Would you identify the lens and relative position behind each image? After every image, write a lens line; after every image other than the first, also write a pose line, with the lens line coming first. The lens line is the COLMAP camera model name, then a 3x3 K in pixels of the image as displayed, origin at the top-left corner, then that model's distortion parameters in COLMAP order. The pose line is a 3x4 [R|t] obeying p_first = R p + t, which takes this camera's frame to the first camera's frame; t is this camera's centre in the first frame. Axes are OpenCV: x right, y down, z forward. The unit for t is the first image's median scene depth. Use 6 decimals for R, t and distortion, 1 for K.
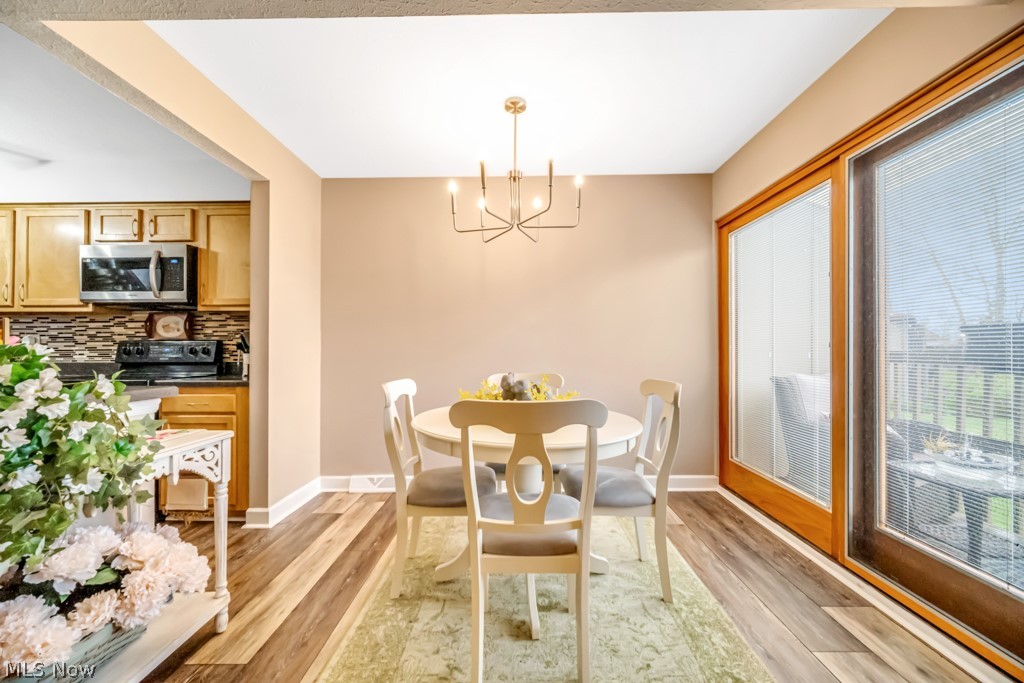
lens RADIAL K [[406.0, 0, 509.5], [0, 406.0, 344.1], [0, 0, 1]] dist [-0.000899, 0.000179]
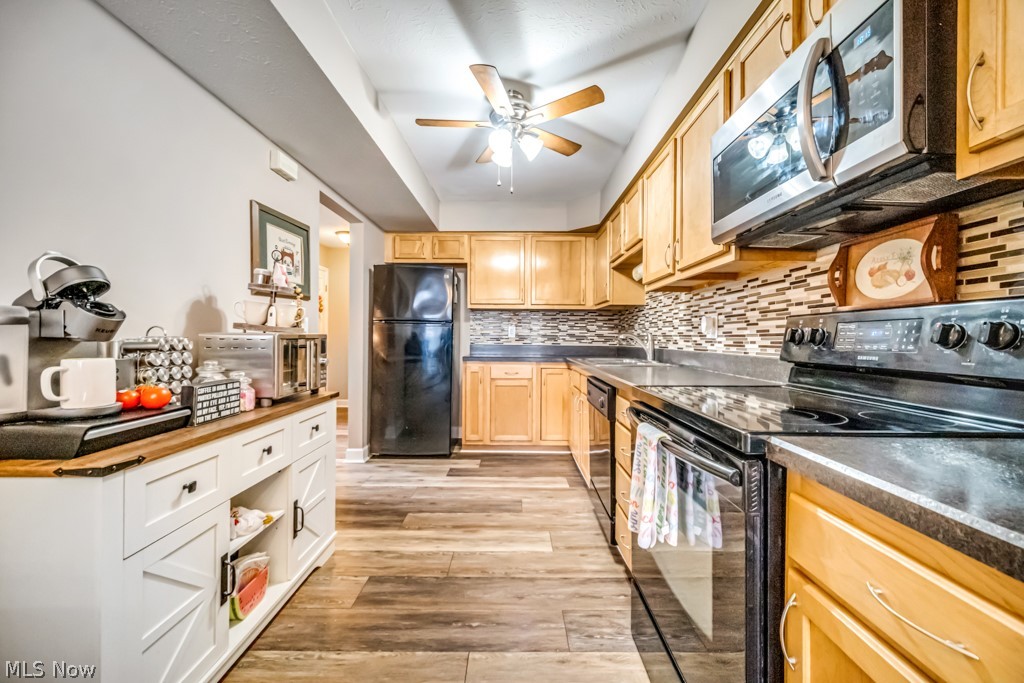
lens RADIAL K [[406.0, 0, 515.6], [0, 406.0, 336.8], [0, 0, 1]] dist [-0.000899, 0.000179]
pose [[0.008124, 0.001727, -0.999966, -0.508549], [0.008569, 0.999962, 0.001797, 0.014597], [0.999930, -0.008583, 0.008109, 0.710946]]
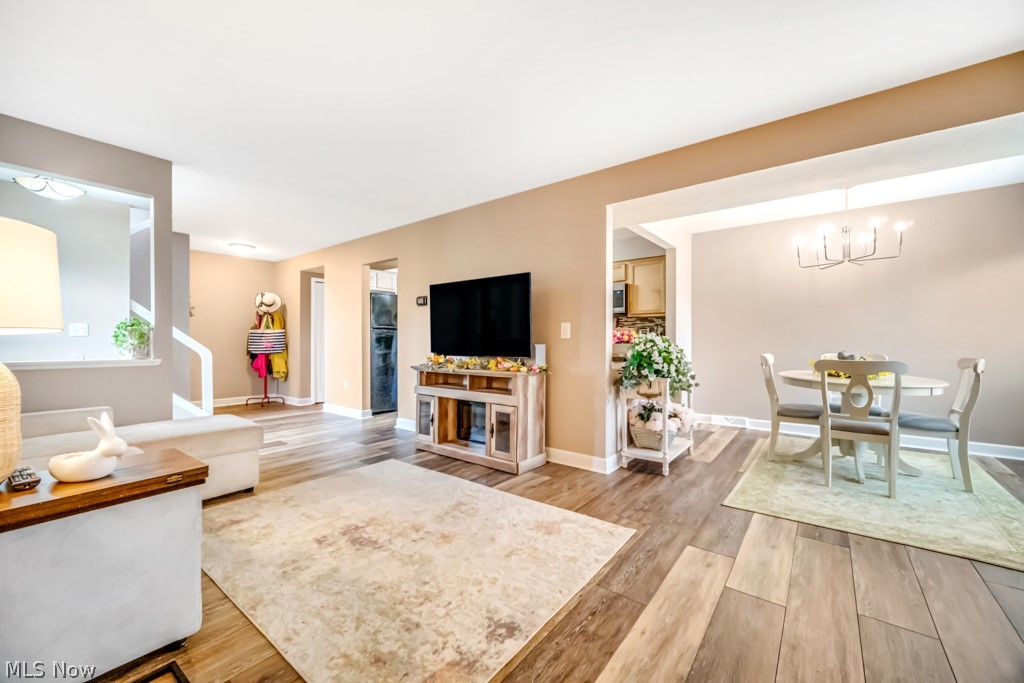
lens RADIAL K [[406.0, 0, 511.0], [0, 406.0, 337.9], [0, 0, 1]] dist [-0.000899, 0.000179]
pose [[0.796470, 0.000243, -0.604677, -0.054253], [0.010009, 0.999858, 0.013585, -0.014800], [0.604595, -0.016872, 0.796355, -0.844799]]
